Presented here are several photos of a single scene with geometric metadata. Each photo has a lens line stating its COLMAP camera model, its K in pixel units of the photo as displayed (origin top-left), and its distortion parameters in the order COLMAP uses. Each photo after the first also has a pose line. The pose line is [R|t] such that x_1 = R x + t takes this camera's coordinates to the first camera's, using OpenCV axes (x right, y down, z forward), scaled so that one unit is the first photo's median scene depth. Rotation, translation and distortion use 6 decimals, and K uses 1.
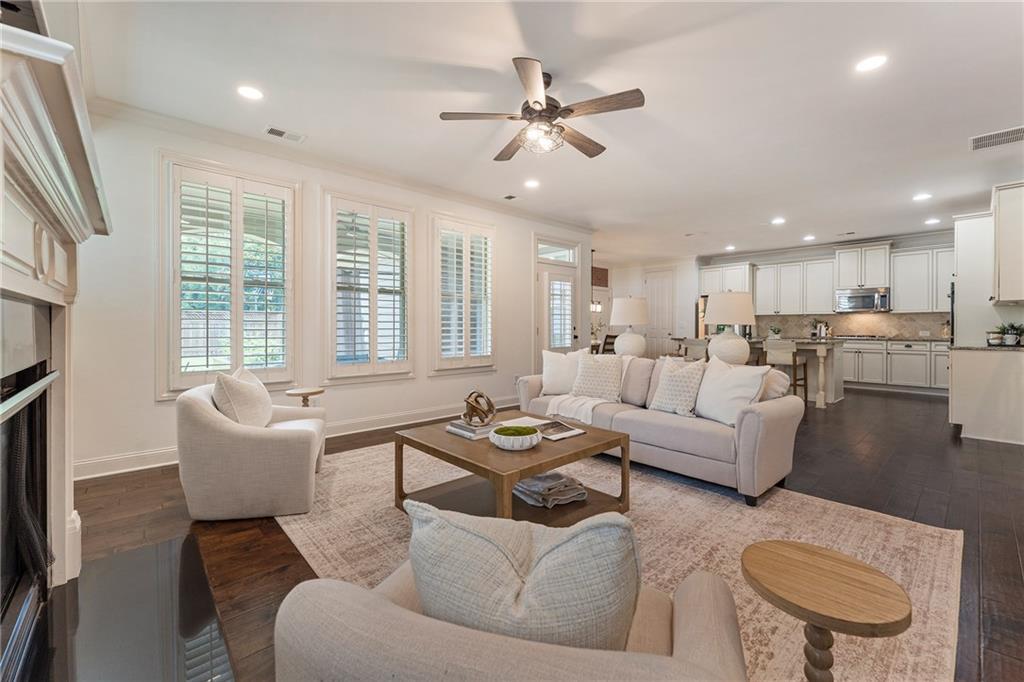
lens RADIAL K [[418.1, 0, 512.0], [0, 418.1, 328.7], [0, 0, 1]] dist [-0.000666, -0.000340]
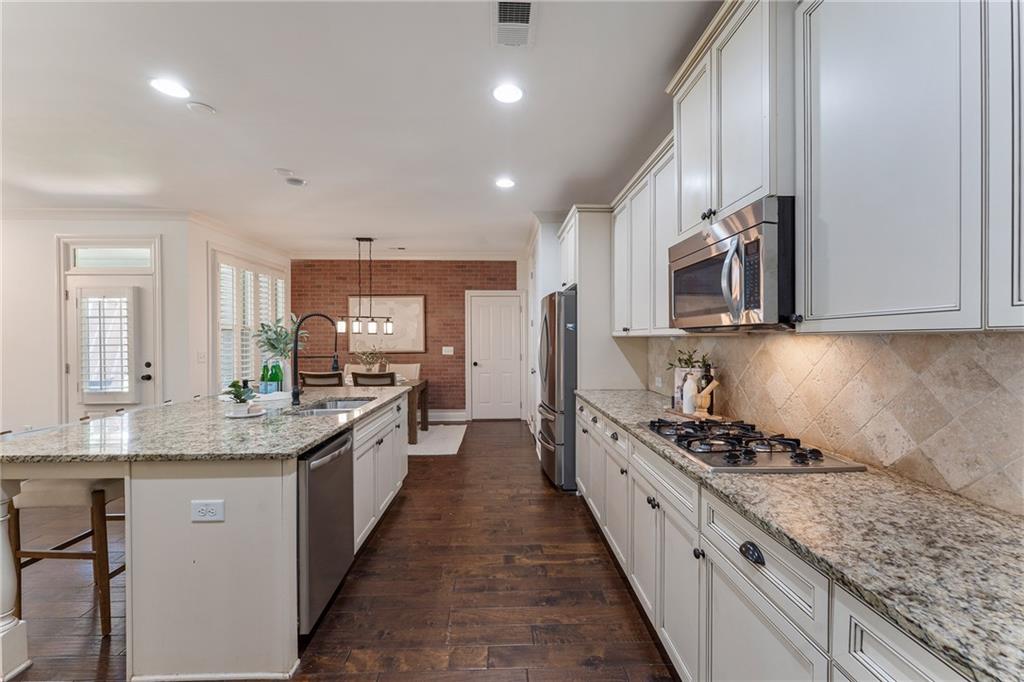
lens RADIAL K [[418.1, 0, 508.8], [0, 418.1, 341.4], [0, 0, 1]] dist [-0.000666, -0.000340]
pose [[0.759141, 0.000457, -0.650926, 0.921077], [0.000673, 0.999999, 0.001487, -0.034626], [0.650926, -0.001567, 0.759140, 0.770909]]
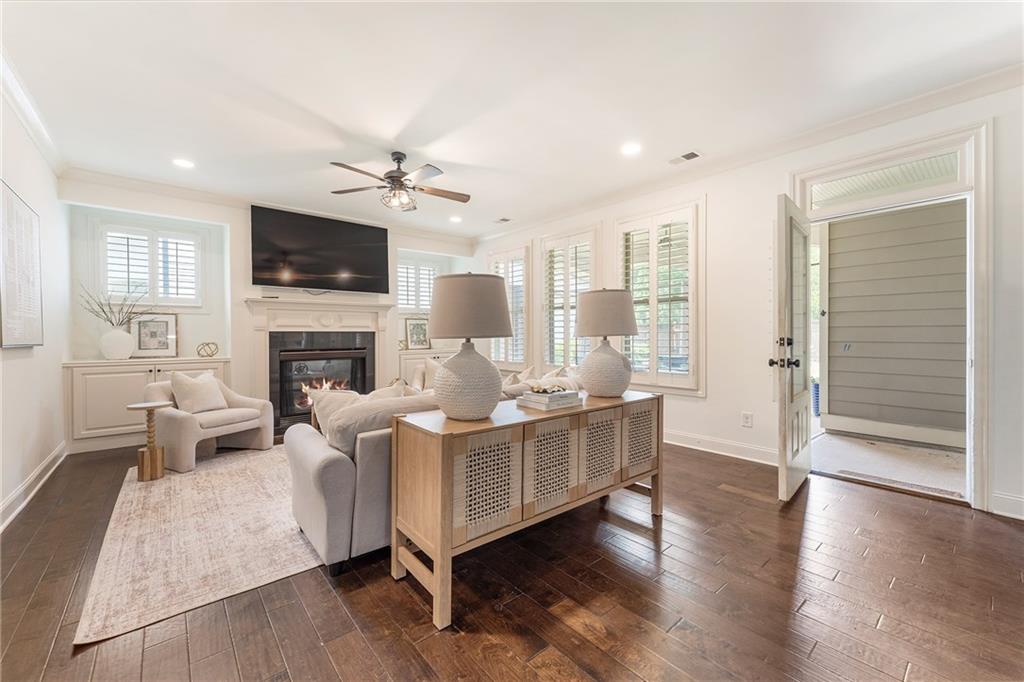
lens RADIAL K [[418.1, 0, 508.7], [0, 418.1, 333.7], [0, 0, 1]] dist [-0.000666, -0.000340]
pose [[-0.038720, -0.002189, -0.999248, 0.512169], [-0.003312, 0.999992, -0.002062, -0.006454], [0.999245, 0.003230, -0.038727, 0.512070]]
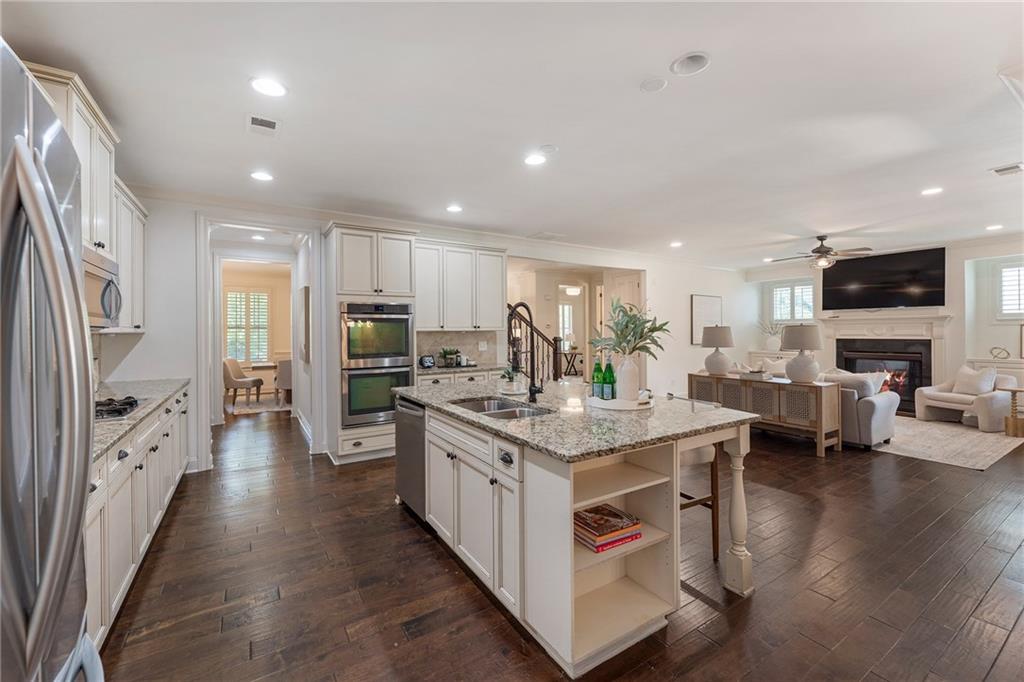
lens RADIAL K [[418.1, 0, 512.6], [0, 418.1, 331.9], [0, 0, 1]] dist [-0.000666, -0.000340]
pose [[-0.985194, 0.005315, 0.171360, 0.485397], [0.006415, 0.999962, 0.005867, -0.038225], [-0.171323, 0.006879, -0.985191, 1.283224]]
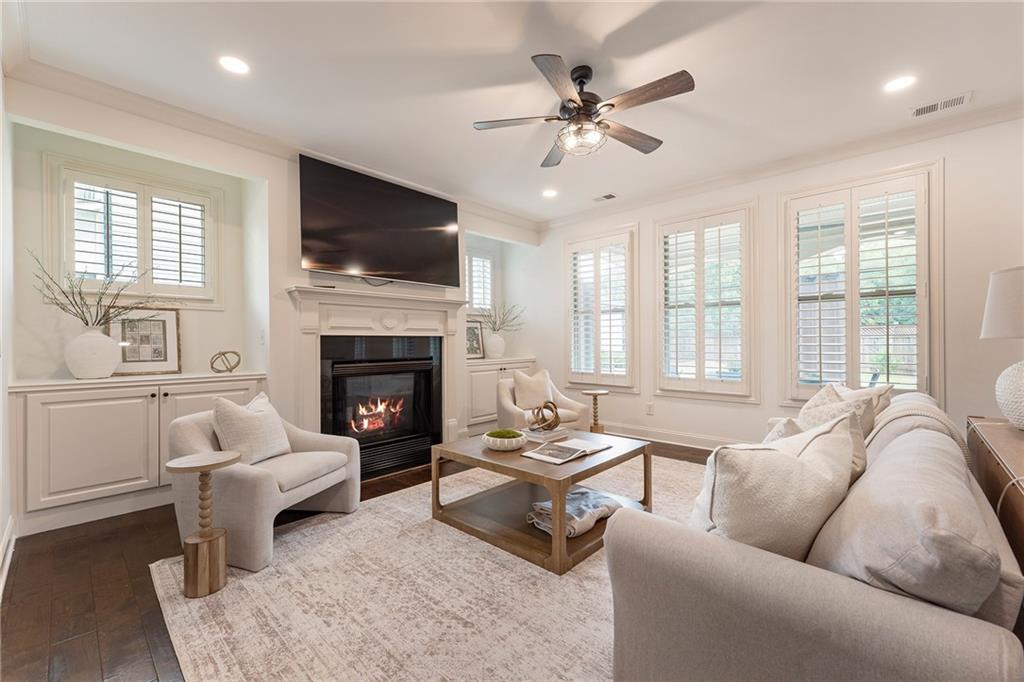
lens RADIAL K [[418.1, 0, 507.1], [0, 418.1, 341.8], [0, 0, 1]] dist [-0.000666, -0.000340]
pose [[0.084368, -0.001234, -0.996434, 0.351114], [-0.001918, 0.999997, -0.001401, -0.002532], [0.996433, 0.002029, 0.084366, 0.275155]]
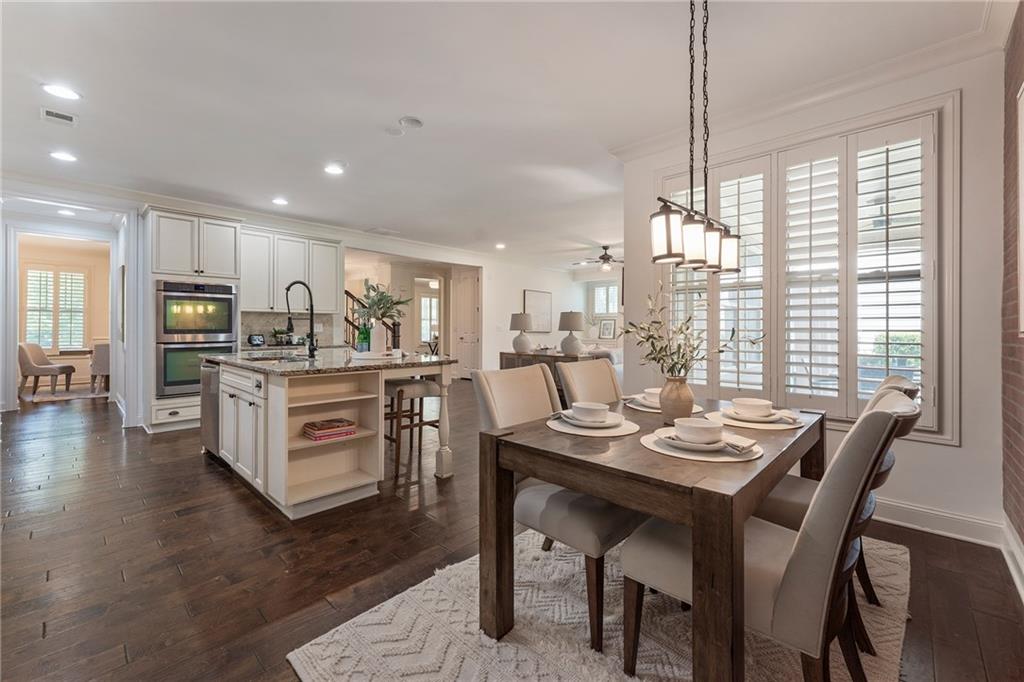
lens RADIAL K [[418.1, 0, 515.3], [0, 418.1, 327.6], [0, 0, 1]] dist [-0.000666, -0.000340]
pose [[-0.996294, -0.004791, -0.085881, 0.346391], [-0.005081, 0.999982, 0.003154, -0.013013], [0.085864, 0.003579, -0.996300, 1.411162]]
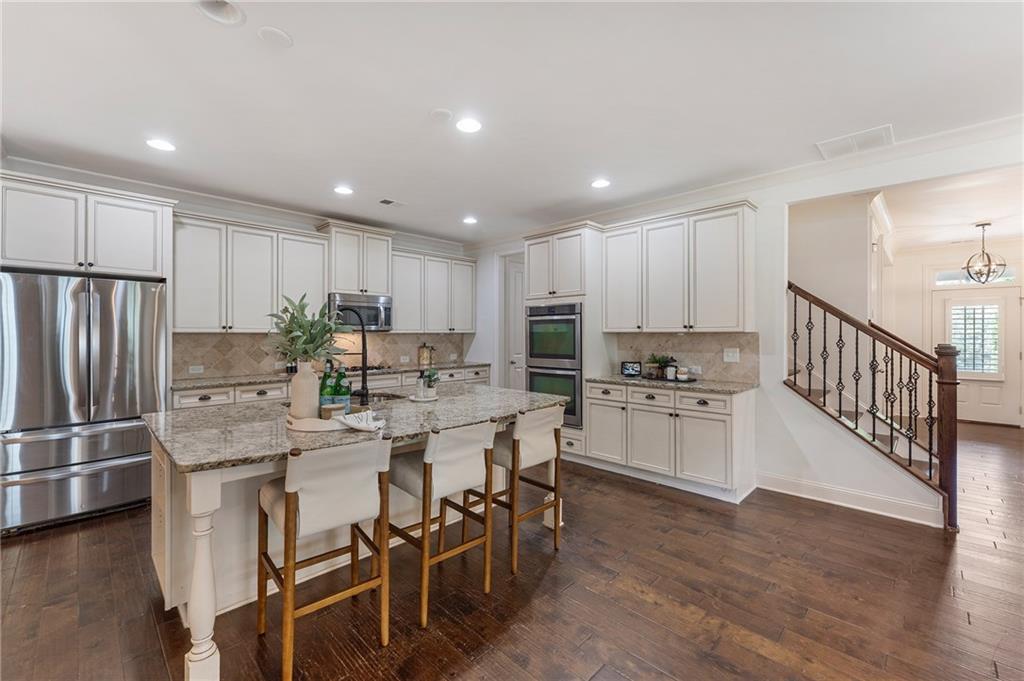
lens RADIAL K [[418.7, 0, 504.1], [0, 418.7, 330.2], [0, 0, 1]] dist [-0.003028, 0.000990]
pose [[-0.053712, 0.007118, 0.998531, 0.177254], [0.005935, 0.999959, -0.006809, -0.036318], [-0.998539, 0.005561, -0.053752, 0.835035]]
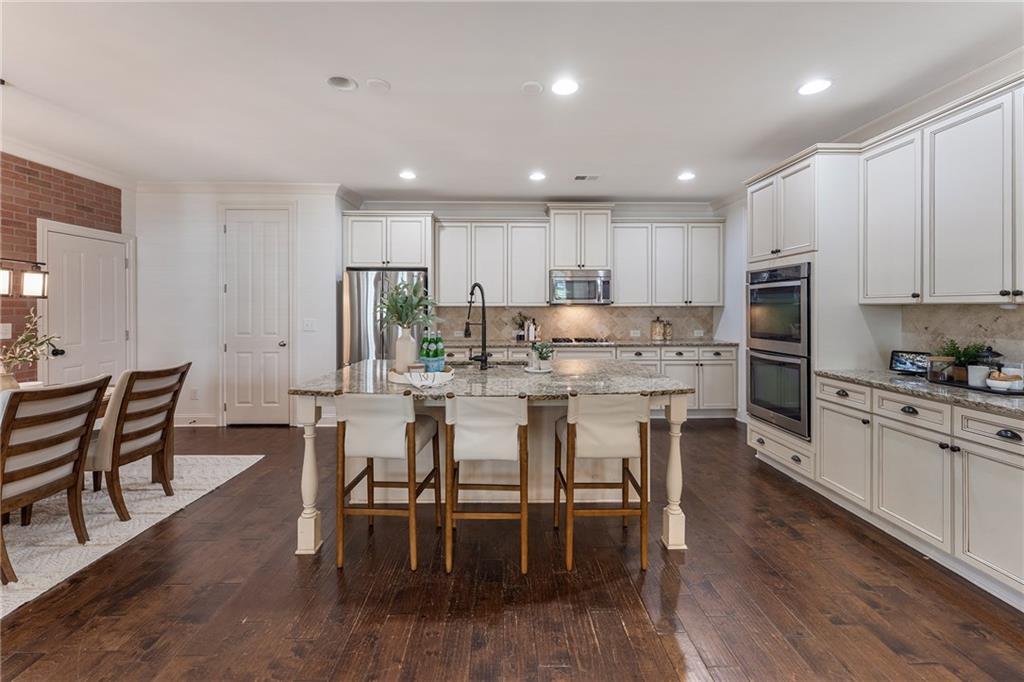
lens RADIAL K [[418.1, 0, 511.4], [0, 418.1, 307.6], [0, 0, 1]] dist [-0.000666, -0.000340]
pose [[0.651136, -0.001970, 0.758958, 0.249047], [0.005812, 0.999980, -0.002391, -0.034492], [-0.758939, 0.005968, 0.651135, 0.656714]]
